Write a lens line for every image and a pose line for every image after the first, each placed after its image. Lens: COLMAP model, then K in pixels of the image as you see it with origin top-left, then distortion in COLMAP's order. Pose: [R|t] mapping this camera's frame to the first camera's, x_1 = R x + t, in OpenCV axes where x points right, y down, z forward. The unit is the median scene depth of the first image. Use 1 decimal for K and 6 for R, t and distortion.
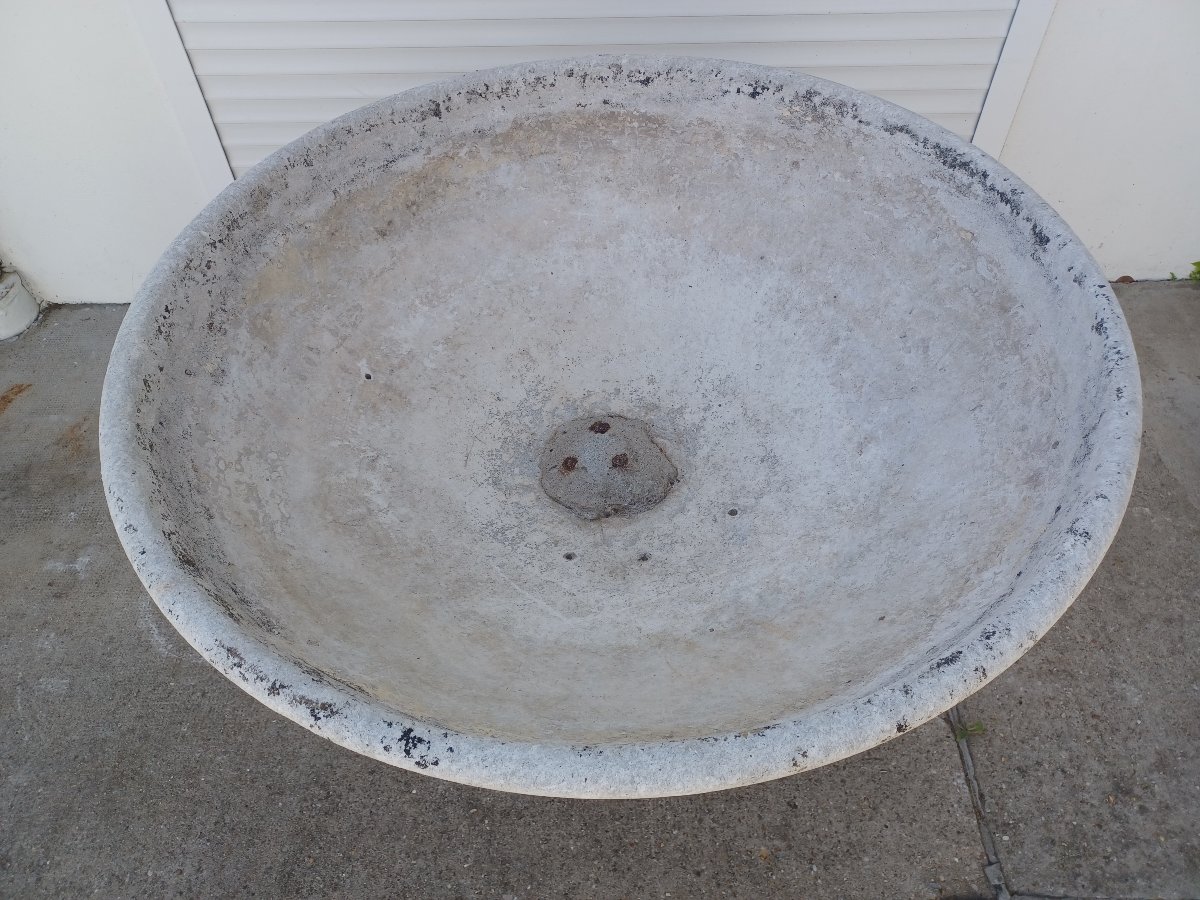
lens RADIAL K [[888.8, 0, 603.3], [0, 888.8, 450.1], [0, 0, 1]] dist [0.003535, 0.007255]
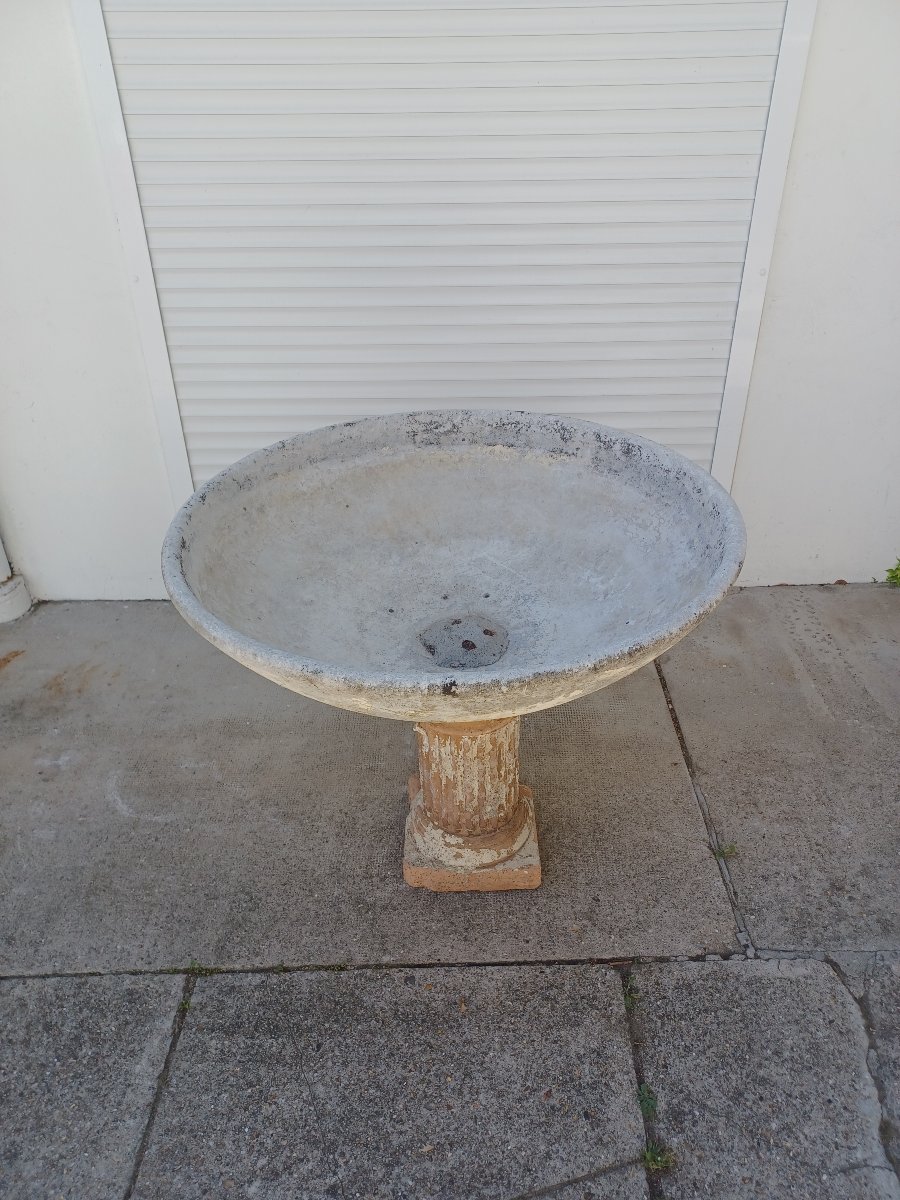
lens RADIAL K [[888.8, 0, 458.4], [0, 888.8, 596.1], [0, 0, 1]] dist [0.003535, 0.007255]
pose [[0.999964, 0.003175, 0.007896, -0.009864], [-0.000604, 0.951964, -0.306211, 0.376240], [-0.008489, 0.306195, 0.951931, -0.432147]]
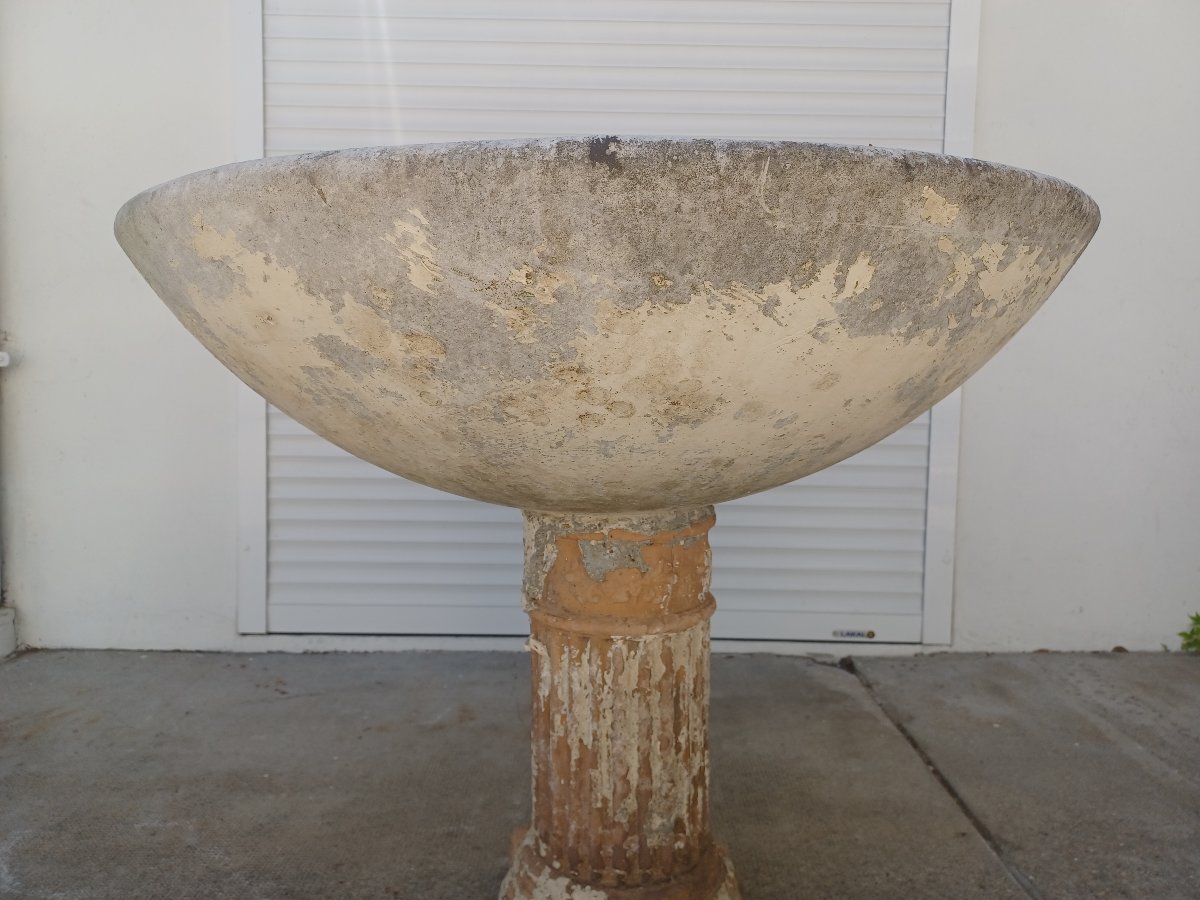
lens RADIAL K [[888.8, 0, 607.8], [0, 888.8, 419.1], [0, 0, 1]] dist [0.003535, 0.007255]
pose [[0.999376, 0.034842, 0.005751, -0.007576], [-0.019736, 0.686116, -0.727225, 0.571859], [-0.029284, 0.726658, 0.686375, 0.213240]]
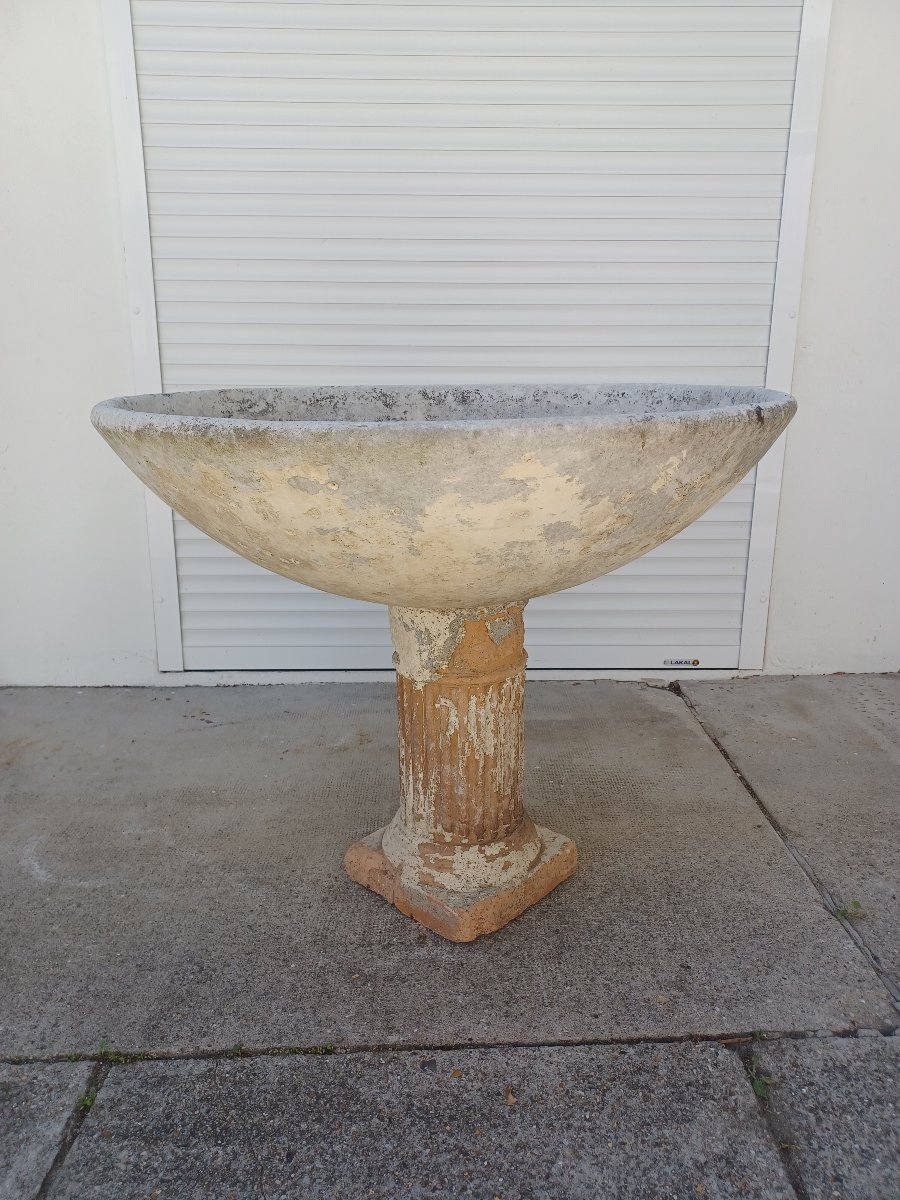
lens RADIAL K [[888.8, 0, 457.7], [0, 888.8, 590.5], [0, 0, 1]] dist [0.003535, 0.007255]
pose [[0.999507, 0.016007, 0.026994, -0.069451], [0.002618, 0.814604, -0.580011, 0.631854], [-0.031273, 0.579796, 0.814161, -0.021732]]
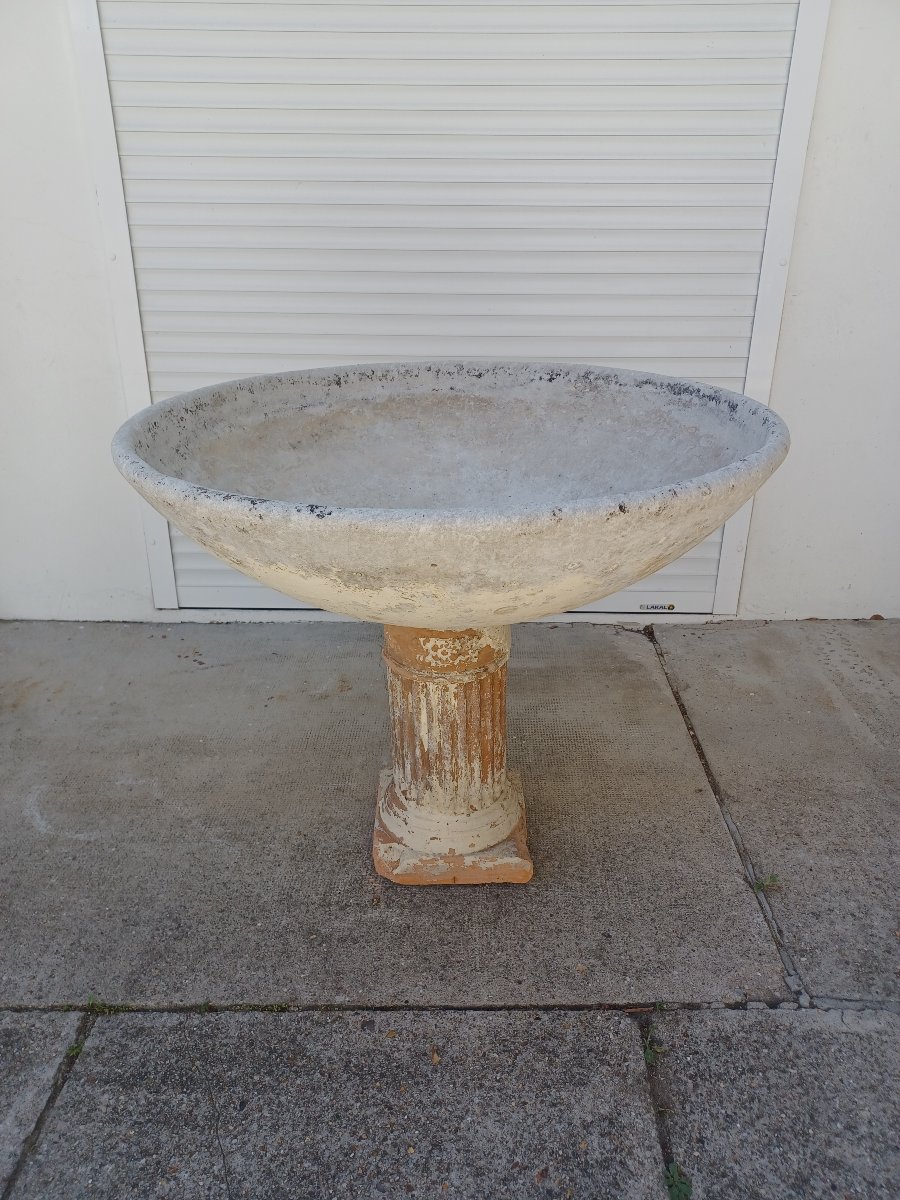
lens RADIAL K [[888.8, 0, 458.4], [0, 888.8, 598.2], [0, 0, 1]] dist [0.003535, 0.007255]
pose [[0.999656, 0.026236, 0.000072, 0.020206], [-0.023537, 0.898011, -0.439342, 0.514304], [-0.011591, 0.439190, 0.898320, -0.156243]]
